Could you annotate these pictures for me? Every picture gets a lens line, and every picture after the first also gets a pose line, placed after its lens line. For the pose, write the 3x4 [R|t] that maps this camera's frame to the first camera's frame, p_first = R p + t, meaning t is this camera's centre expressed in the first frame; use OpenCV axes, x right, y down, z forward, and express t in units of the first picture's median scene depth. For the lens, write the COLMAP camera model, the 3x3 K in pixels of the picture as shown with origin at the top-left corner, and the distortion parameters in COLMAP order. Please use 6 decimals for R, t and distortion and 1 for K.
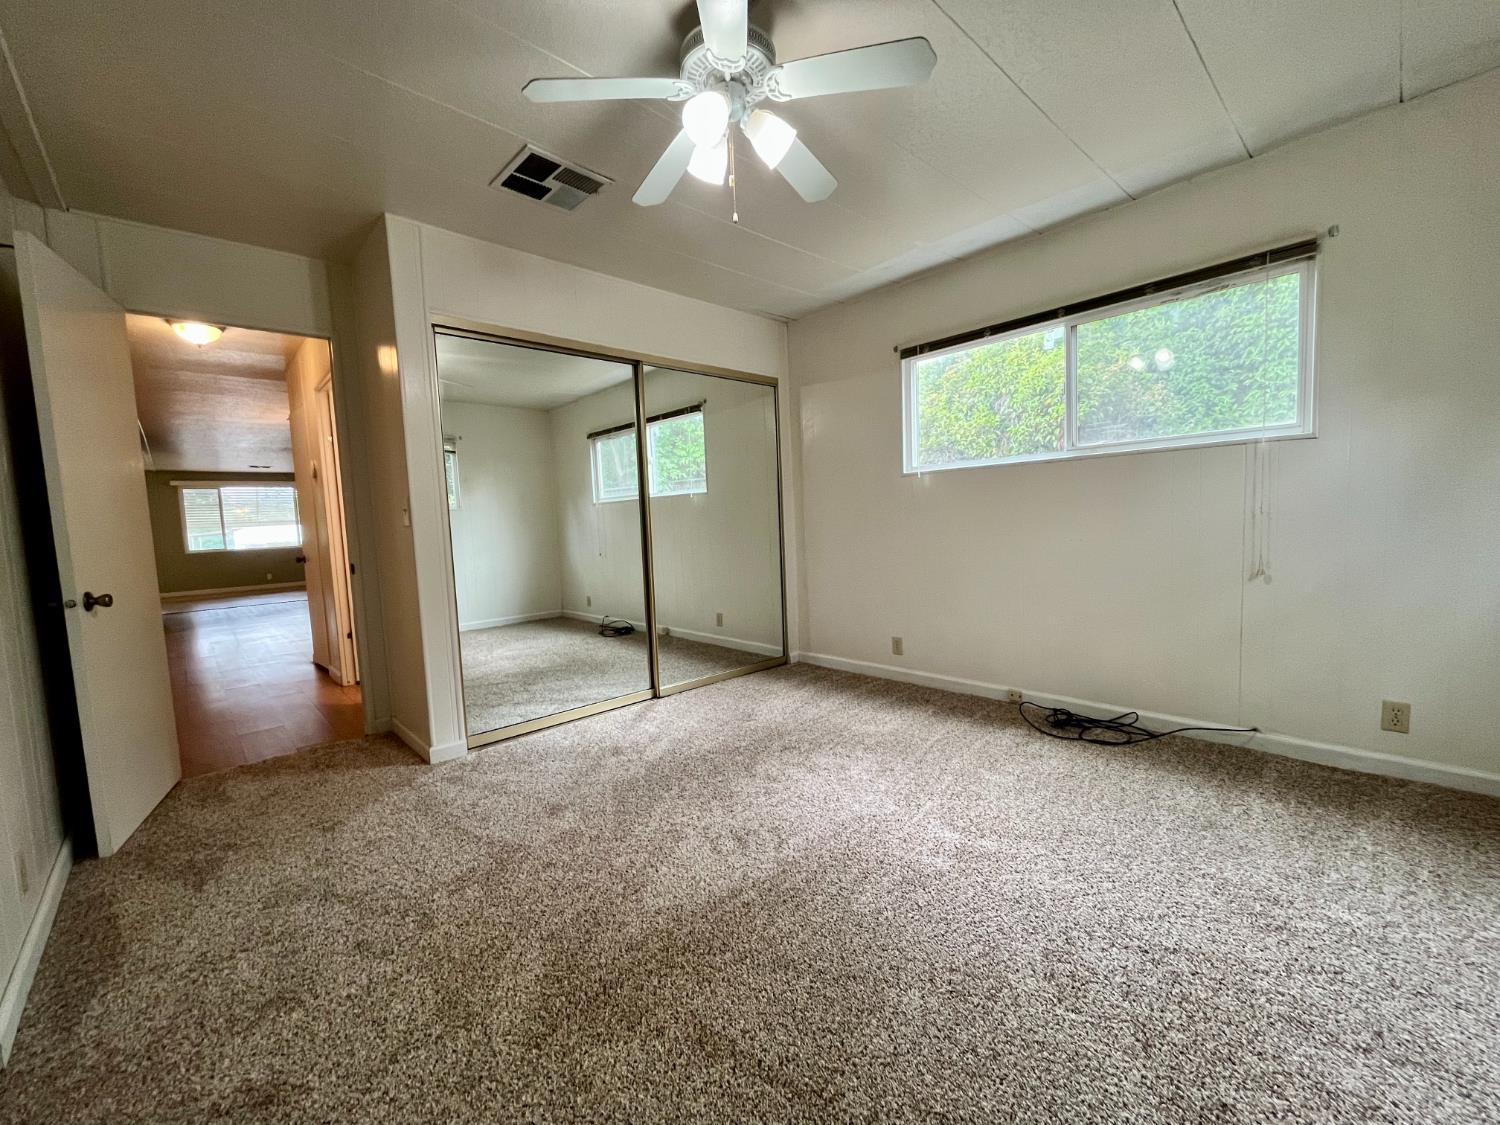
lens RADIAL K [[609.1, 0, 746.8], [0, 609.1, 563.9], [0, 0, 1]] dist [-0.001751, -0.000651]
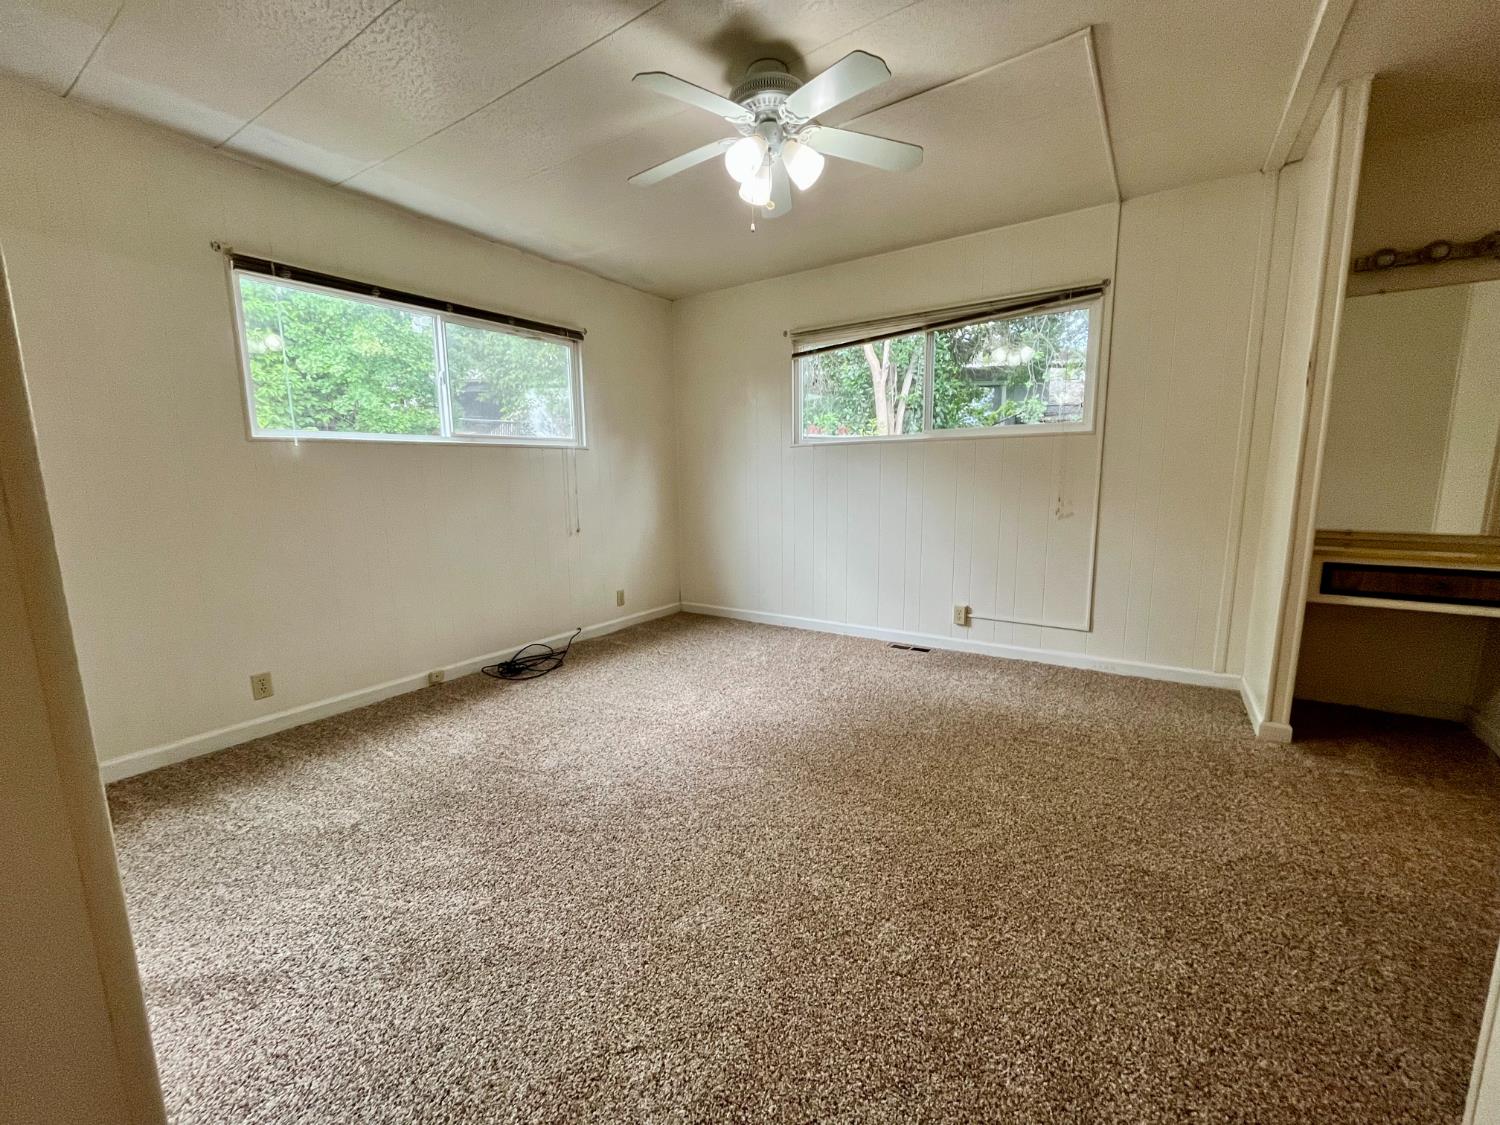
lens RADIAL K [[609.1, 0, 746.8], [0, 609.1, 563.9], [0, 0, 1]] dist [-0.001751, -0.000651]
pose [[-0.226993, -0.099200, 0.968831, -0.721185], [0.099803, 0.987192, 0.124464, -0.046564], [-0.968769, 0.124945, -0.214185, 0.801327]]
